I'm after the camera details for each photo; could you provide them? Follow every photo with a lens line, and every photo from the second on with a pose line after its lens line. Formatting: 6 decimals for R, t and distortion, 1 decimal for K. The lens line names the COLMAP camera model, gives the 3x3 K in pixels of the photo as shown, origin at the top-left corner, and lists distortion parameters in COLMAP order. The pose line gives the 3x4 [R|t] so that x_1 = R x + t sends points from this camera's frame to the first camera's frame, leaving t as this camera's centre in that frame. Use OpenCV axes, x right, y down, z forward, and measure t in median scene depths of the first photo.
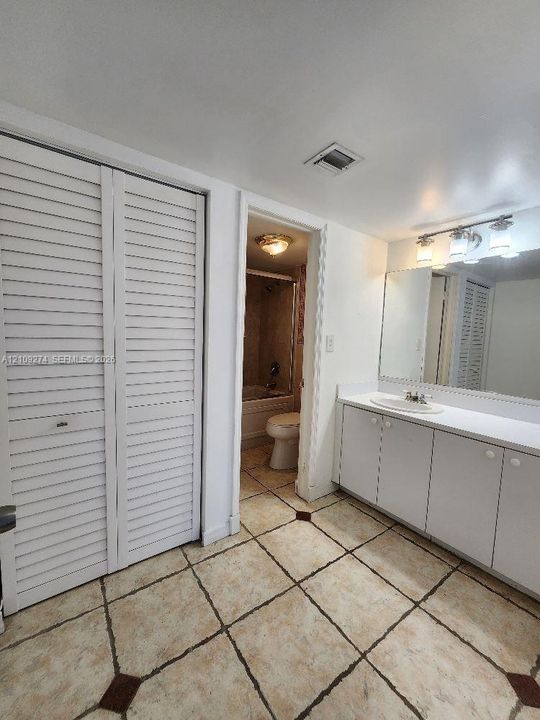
lens RADIAL K [[293.6, 0, 267.3], [0, 293.6, 360.7], [0, 0, 1]] dist [0.002124, 0.000477]
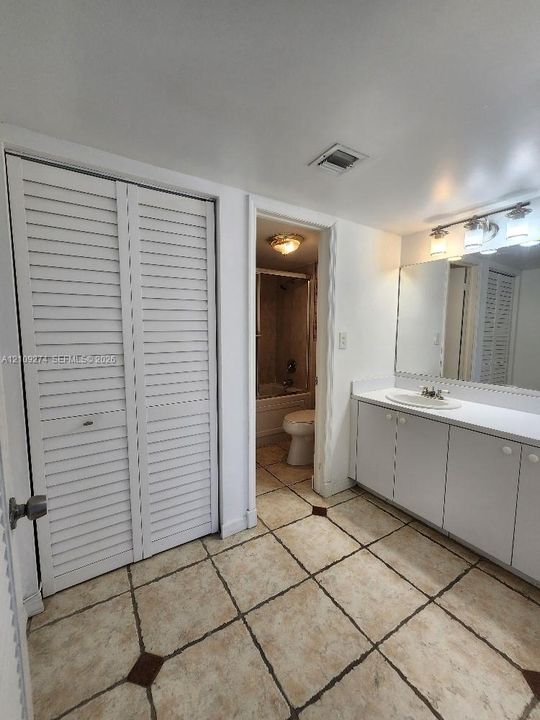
lens RADIAL K [[293.6, 0, 267.3], [0, 293.6, 360.7], [0, 0, 1]] dist [0.002124, 0.000477]
pose [[0.997312, -0.023371, -0.069449, 0.031666], [0.024045, 0.999671, 0.008879, -0.006322], [0.069219, -0.010525, 0.997546, -0.025132]]
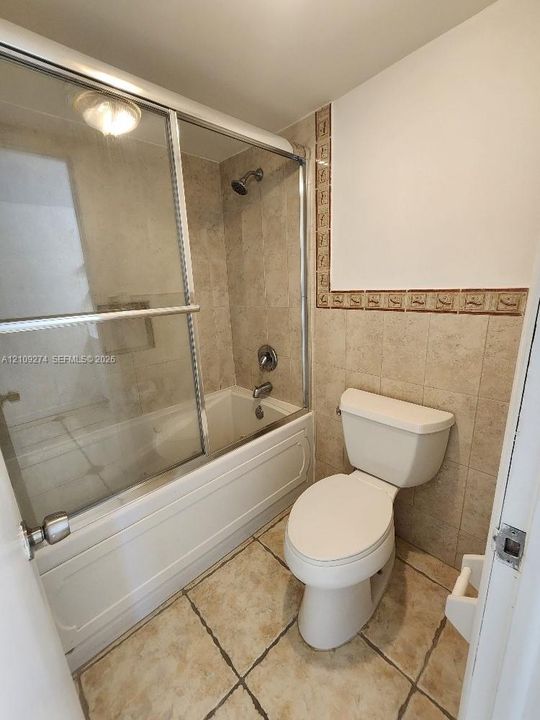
lens RADIAL K [[293.6, 0, 267.3], [0, 293.6, 360.7], [0, 0, 1]] dist [0.002124, 0.000477]
pose [[0.988191, -0.109996, 0.106671, -0.069203], [0.091696, 0.982283, 0.163437, -0.125269], [-0.122758, -0.151725, 0.980770, 1.170869]]
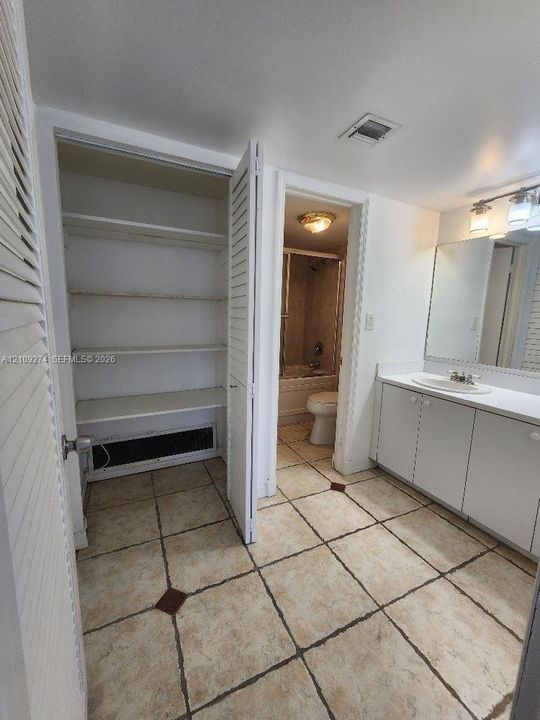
lens RADIAL K [[293.6, 0, 267.3], [0, 293.6, 360.7], [0, 0, 1]] dist [0.002124, 0.000477]
pose [[0.985154, 0.017579, -0.170770, 0.057815], [-0.007416, 0.998173, 0.059971, 0.022708], [0.171512, -0.057814, 0.983484, -0.056377]]
